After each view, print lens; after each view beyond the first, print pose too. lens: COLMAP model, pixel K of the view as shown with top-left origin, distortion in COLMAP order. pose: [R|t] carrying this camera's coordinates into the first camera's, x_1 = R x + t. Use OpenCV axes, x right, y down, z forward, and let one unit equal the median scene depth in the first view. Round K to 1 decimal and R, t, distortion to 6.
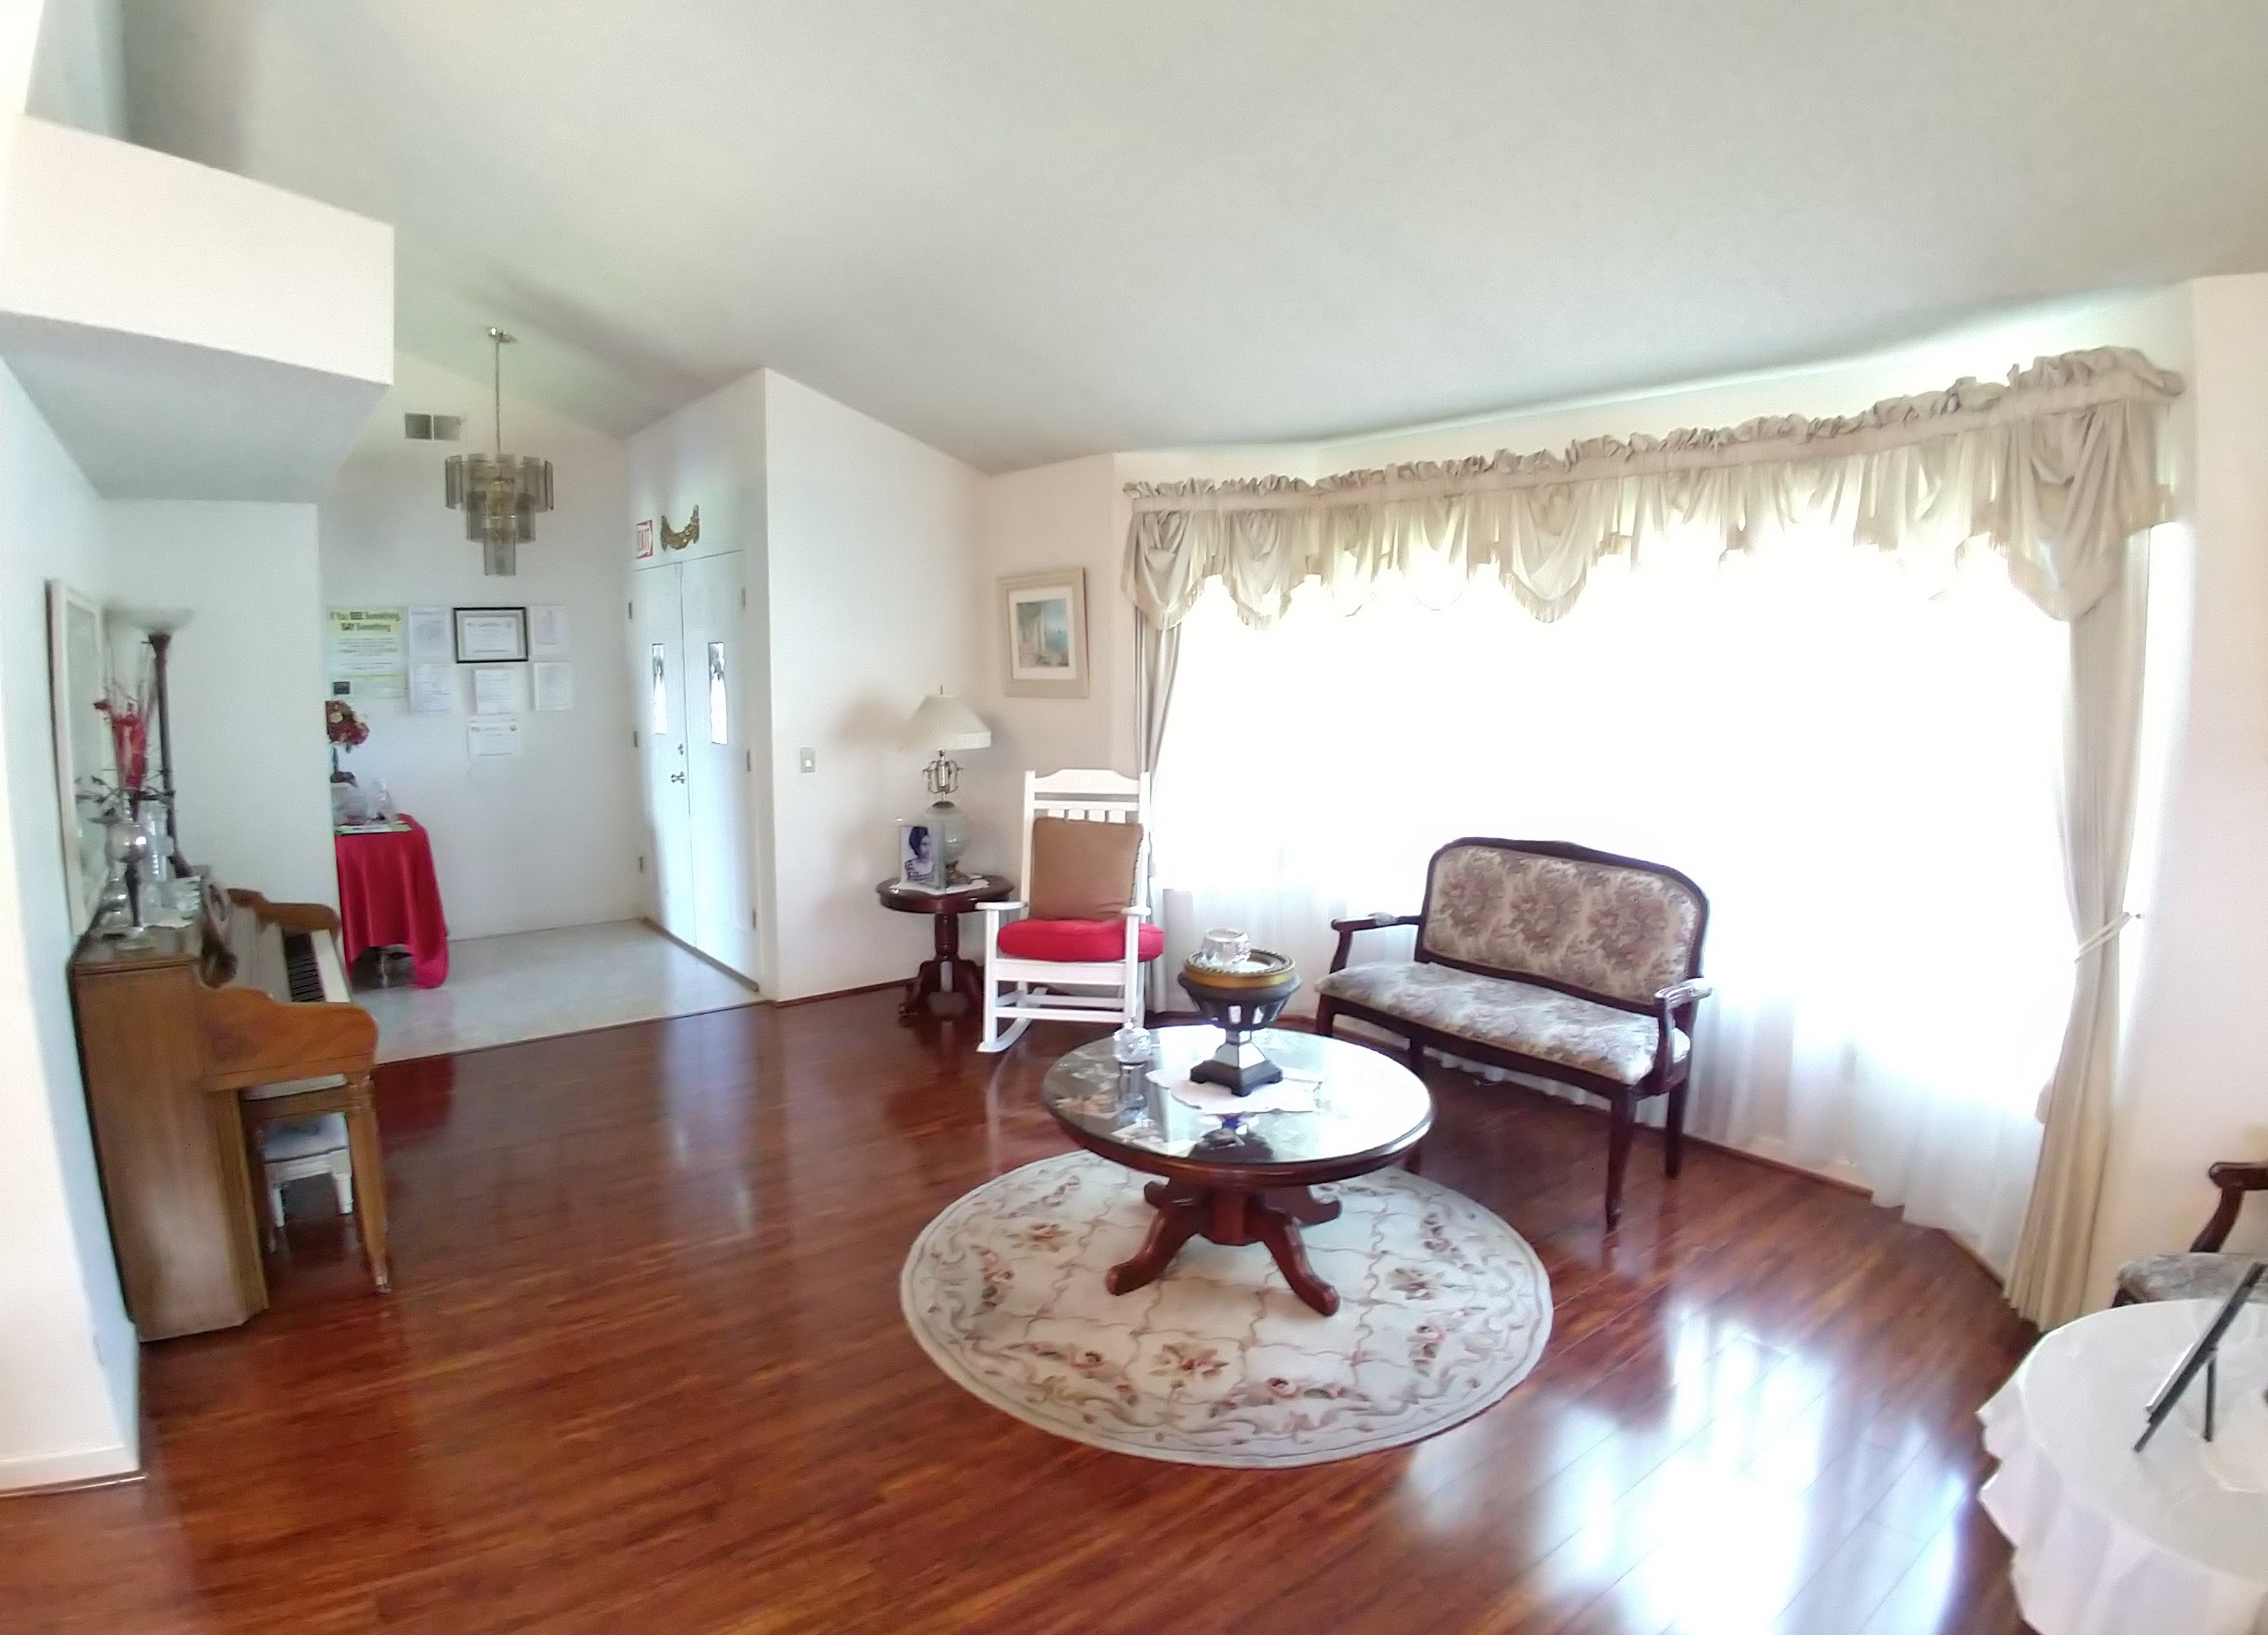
lens RADIAL K [[1204.6, 0, 1064.7], [0, 1204.6, 811.6], [0, 0, 1]] dist [-0.000733, -0.000073]
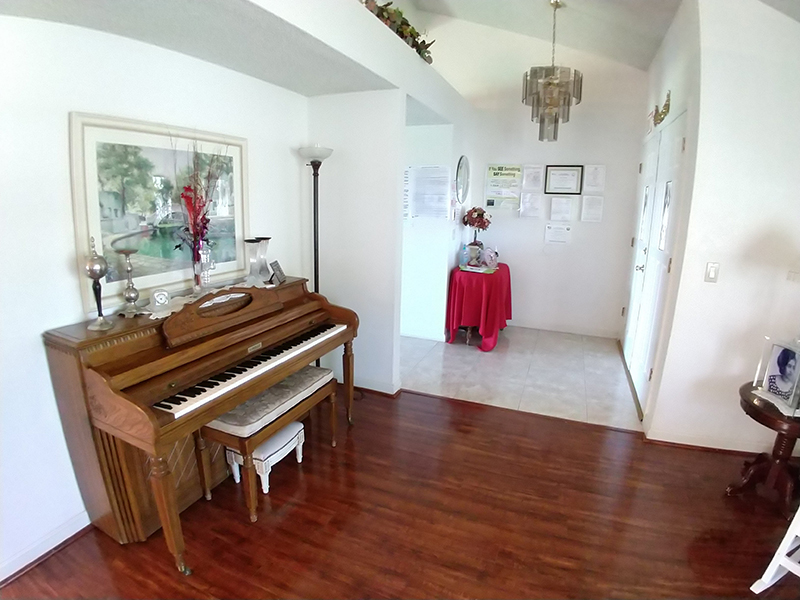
lens RADIAL K [[412.4, 0, 400.0], [0, 412.4, 300.0], [0, 0, 1]] dist [-0.120597, 0.000895]
pose [[0.516001, 0.215642, -0.829000, -0.044790], [-0.135986, 0.976143, 0.169274, -0.034782], [0.845725, 0.025387, 0.533015, 0.485435]]
